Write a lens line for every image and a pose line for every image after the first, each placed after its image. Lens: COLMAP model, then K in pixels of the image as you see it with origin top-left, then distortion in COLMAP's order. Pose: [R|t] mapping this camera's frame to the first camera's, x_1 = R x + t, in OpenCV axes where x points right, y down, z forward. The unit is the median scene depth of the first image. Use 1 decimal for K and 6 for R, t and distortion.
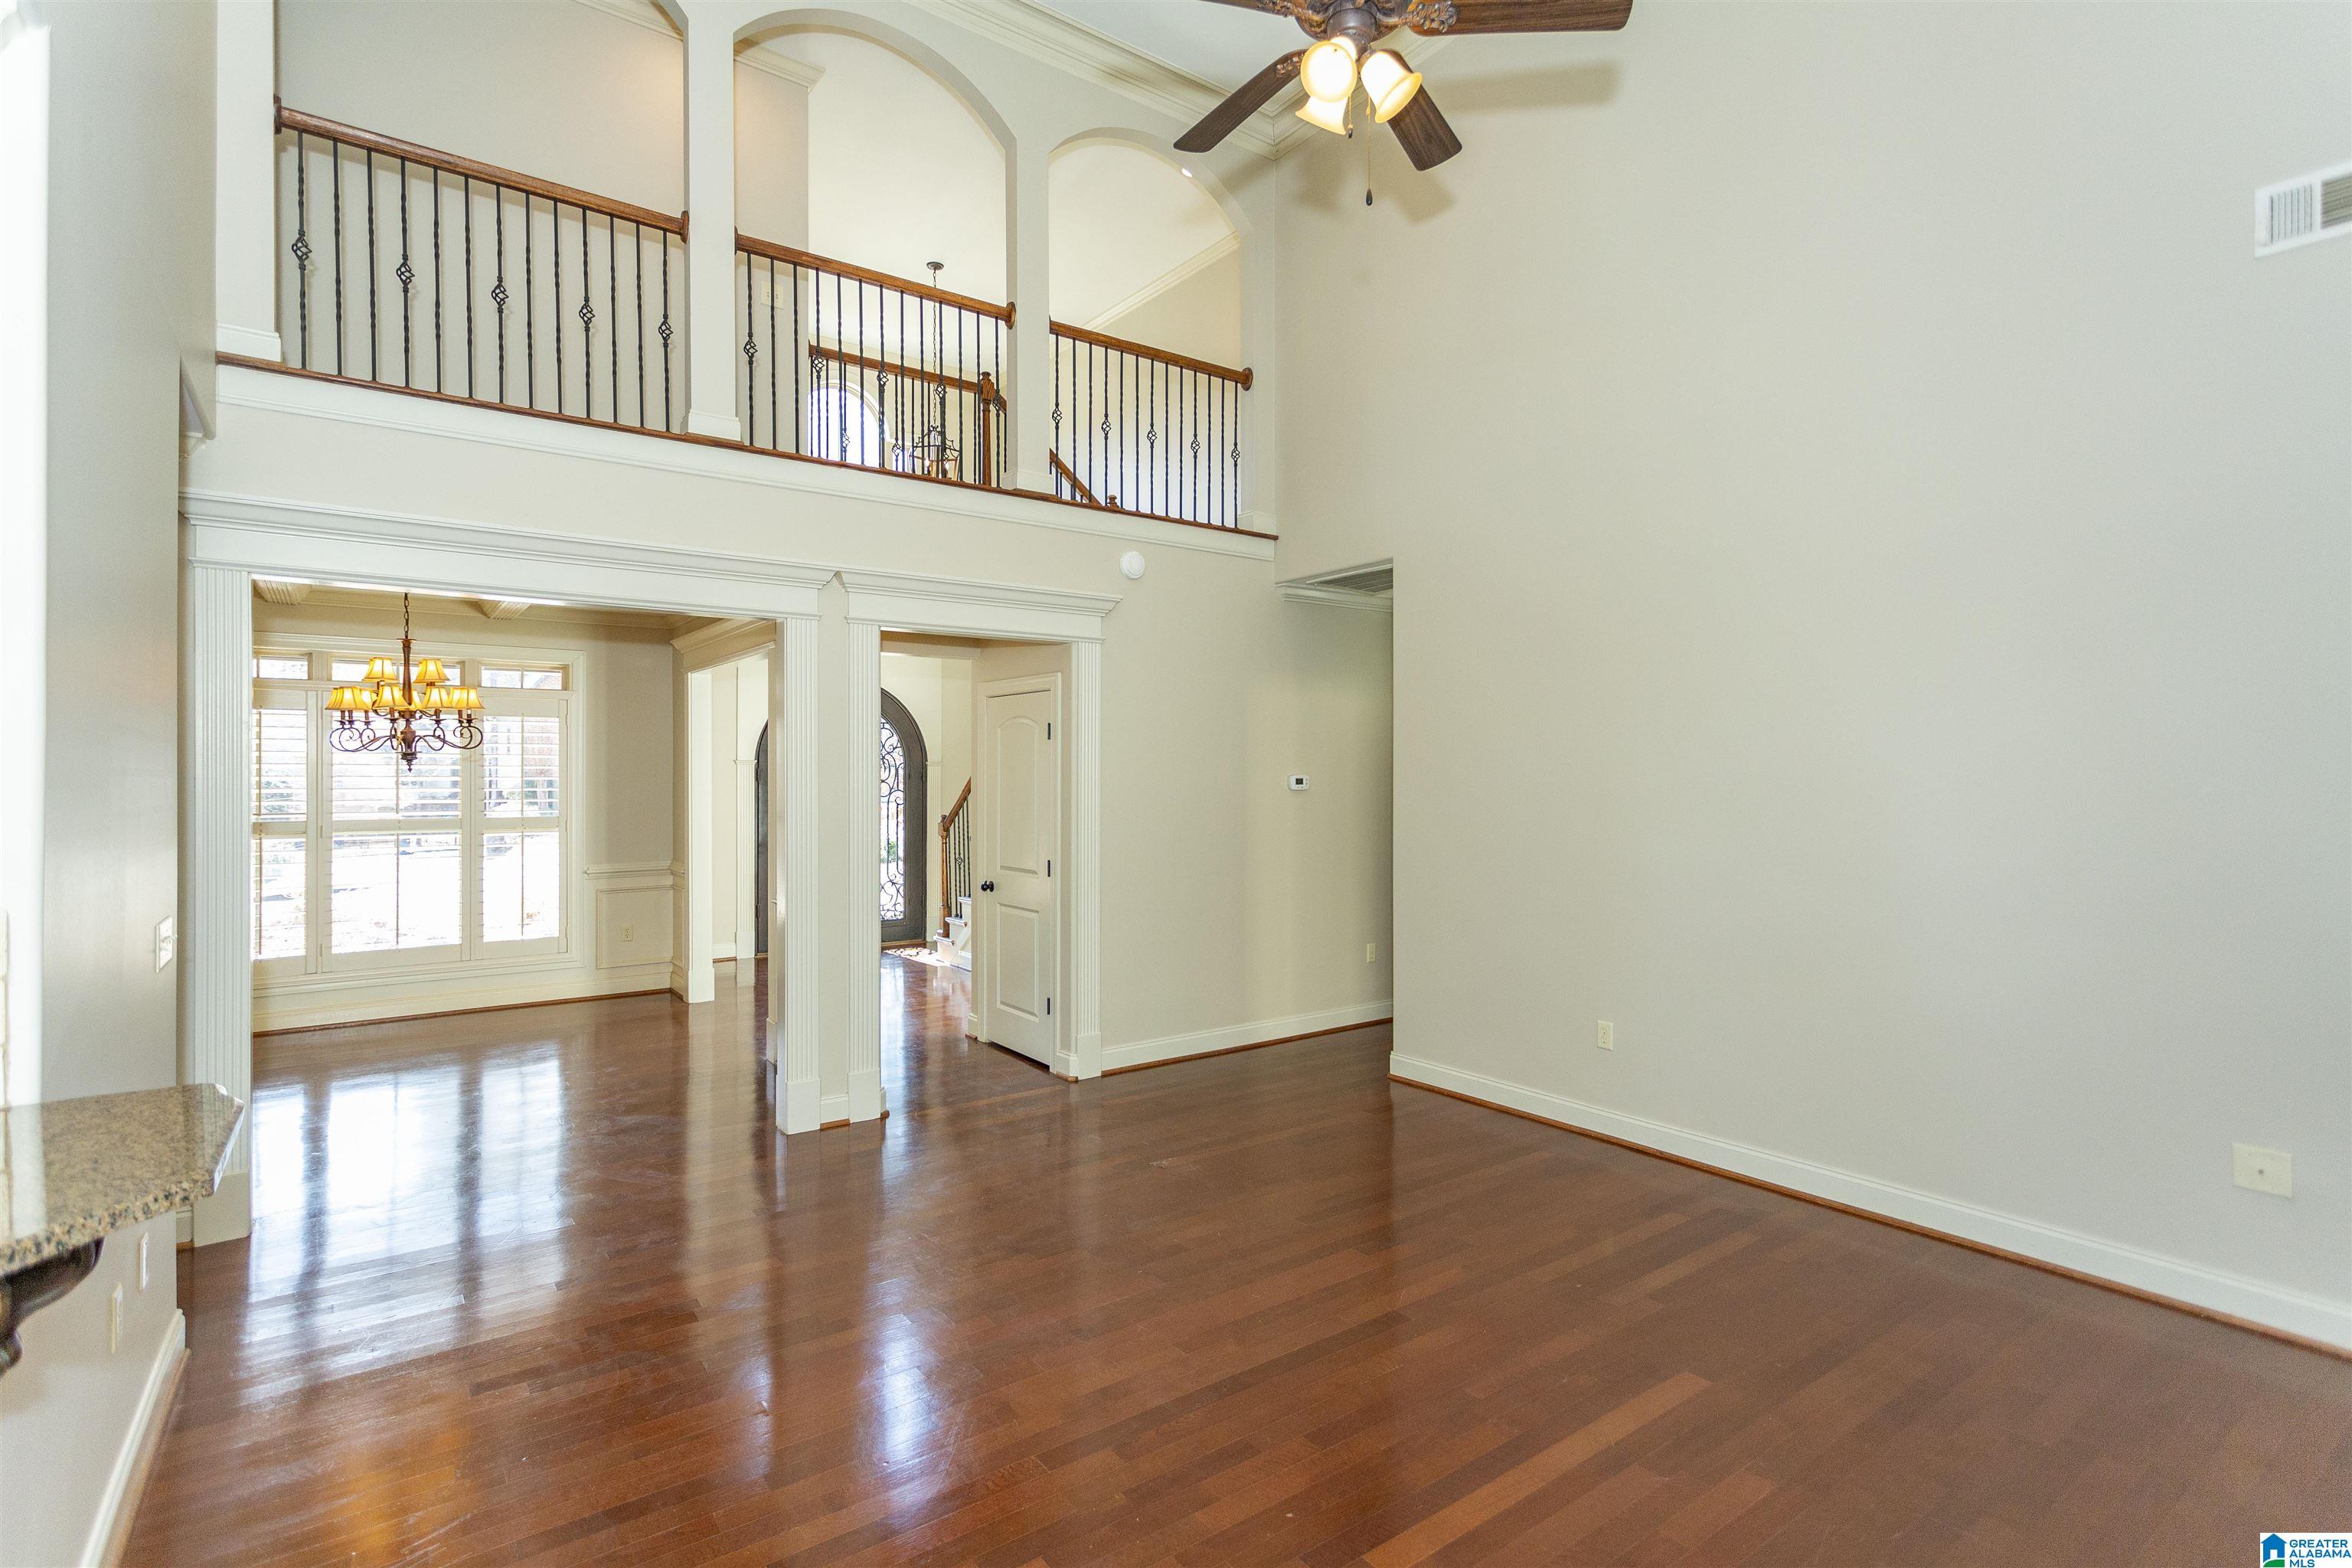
lens RADIAL K [[1106.0, 0, 1100.7], [0, 1106.0, 776.9], [0, 0, 1]] dist [-0.001193, -0.000653]
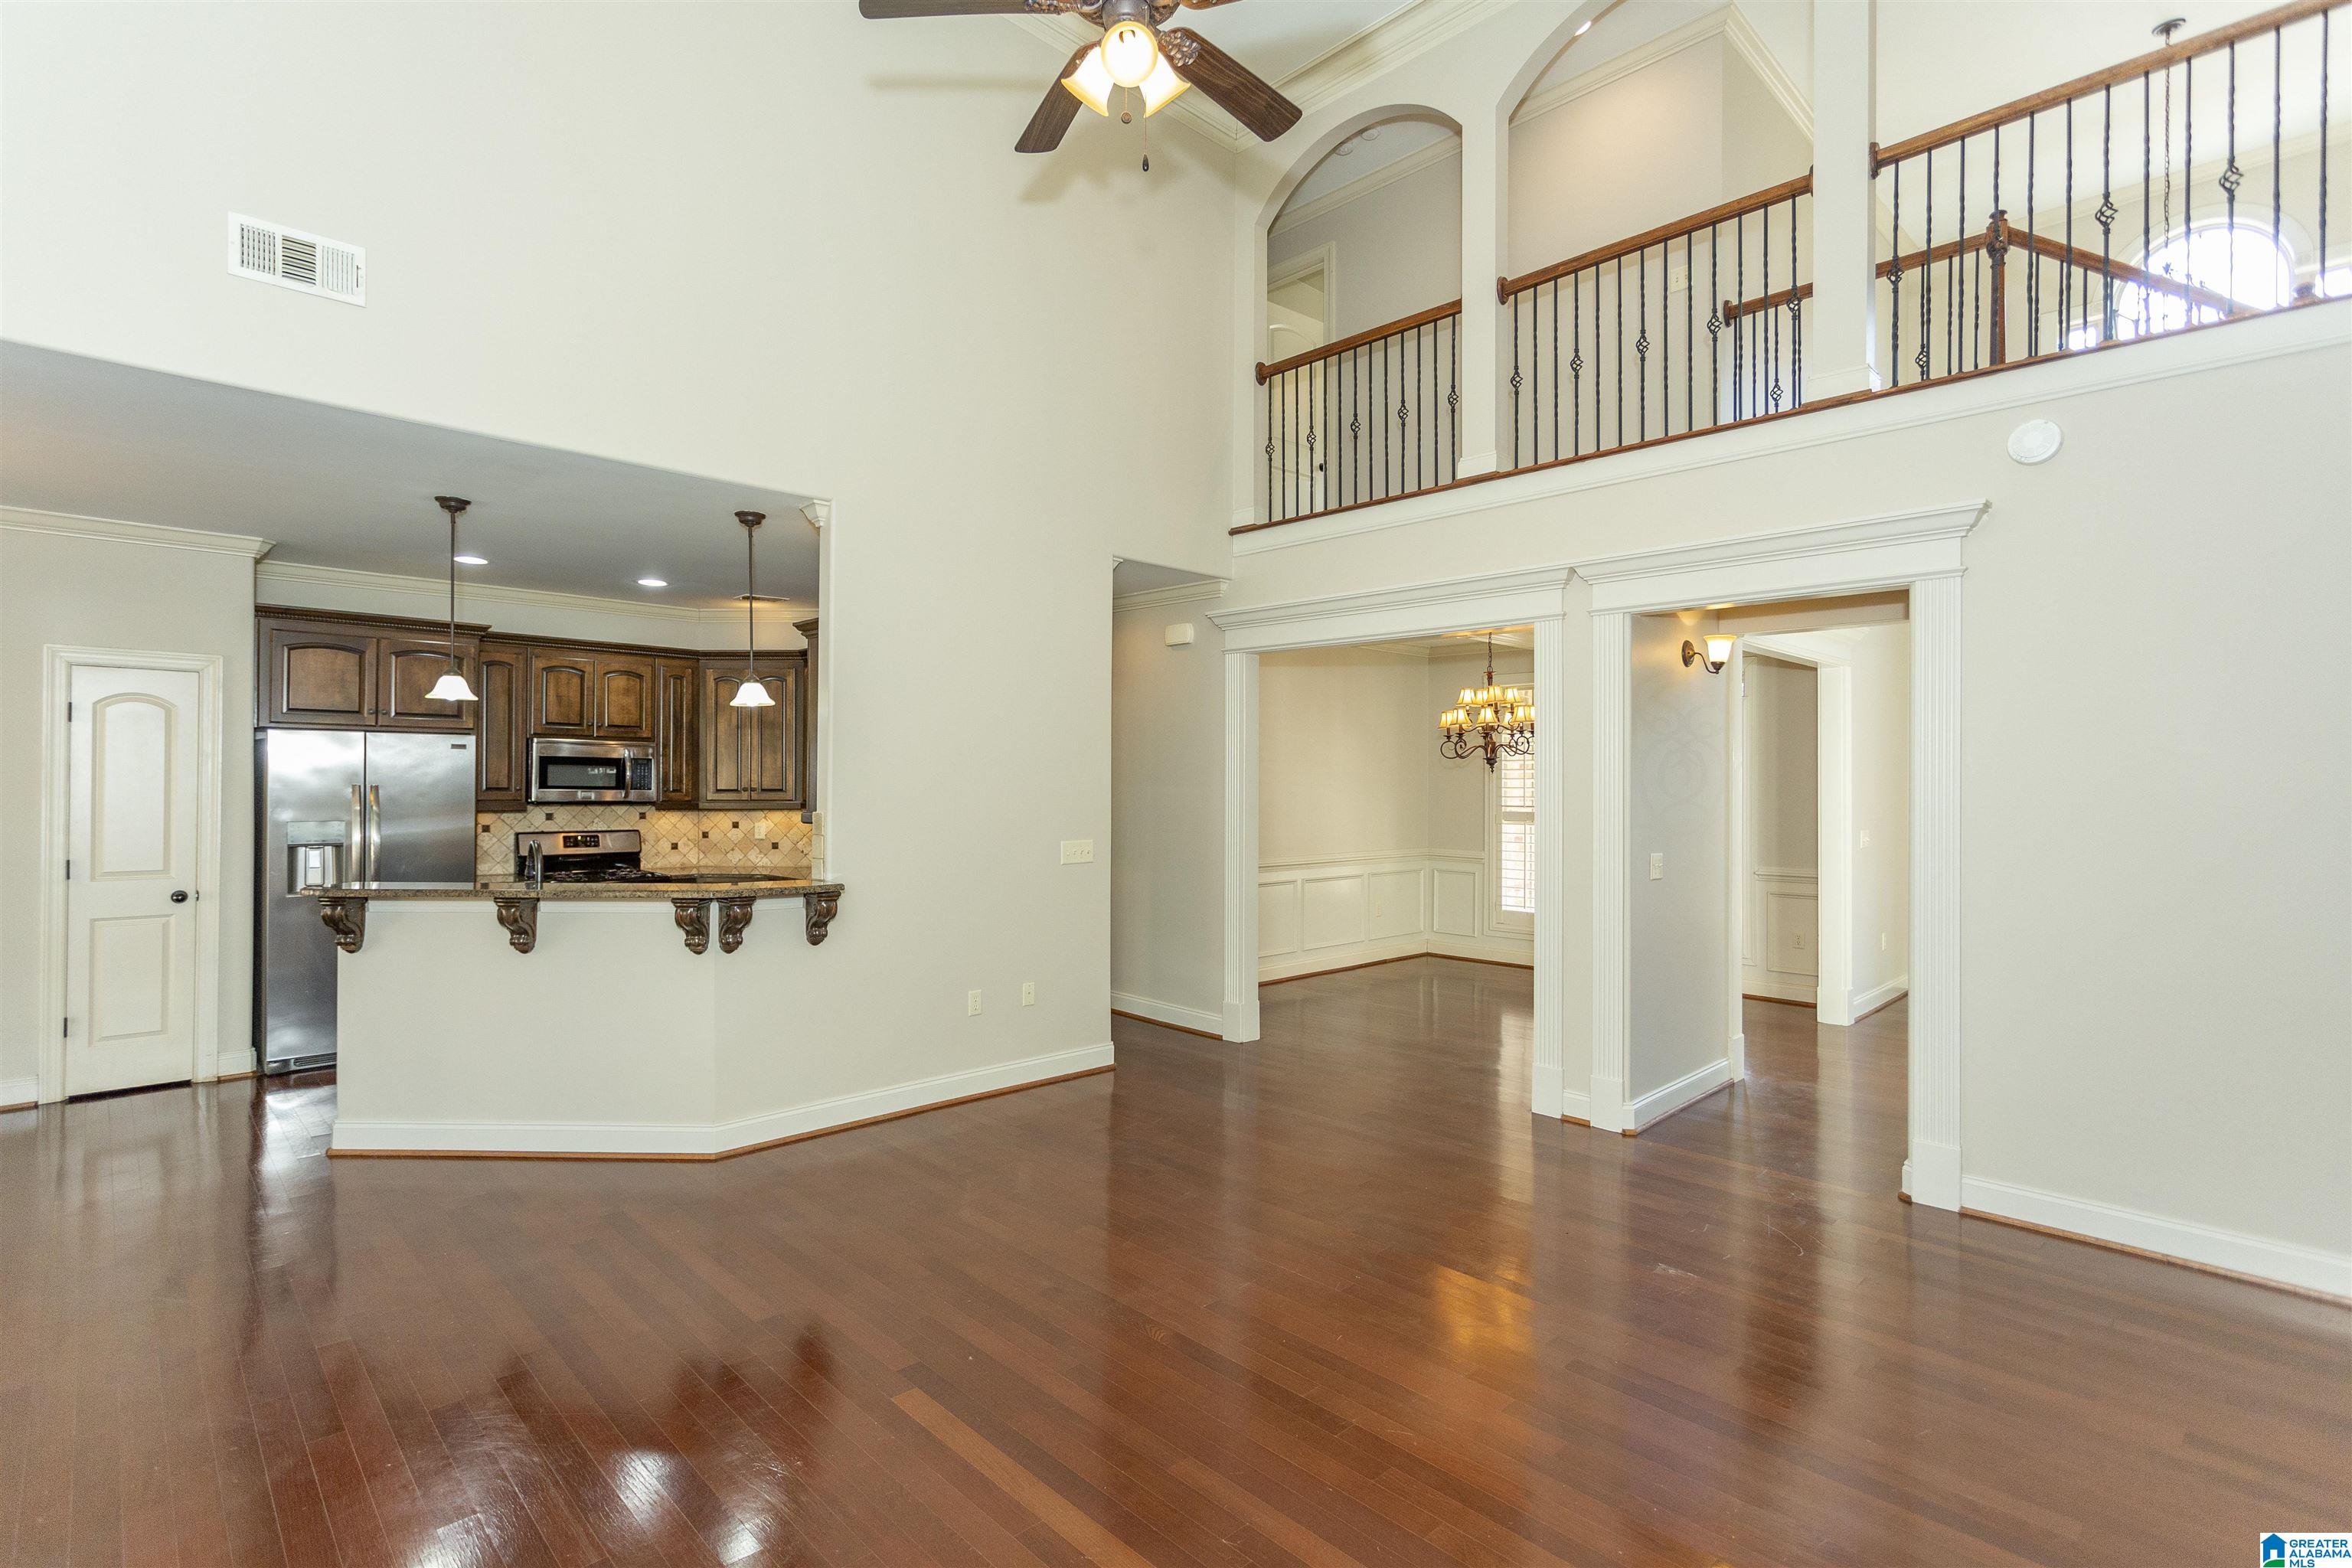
lens RADIAL K [[1106.0, 0, 1100.7], [0, 1106.0, 776.9], [0, 0, 1]] dist [-0.001193, -0.000653]
pose [[0.145942, -0.005328, -0.989279, 0.573049], [-0.001943, 0.999982, -0.005672, 0.008397], [0.989291, 0.002750, 0.145929, 0.358580]]
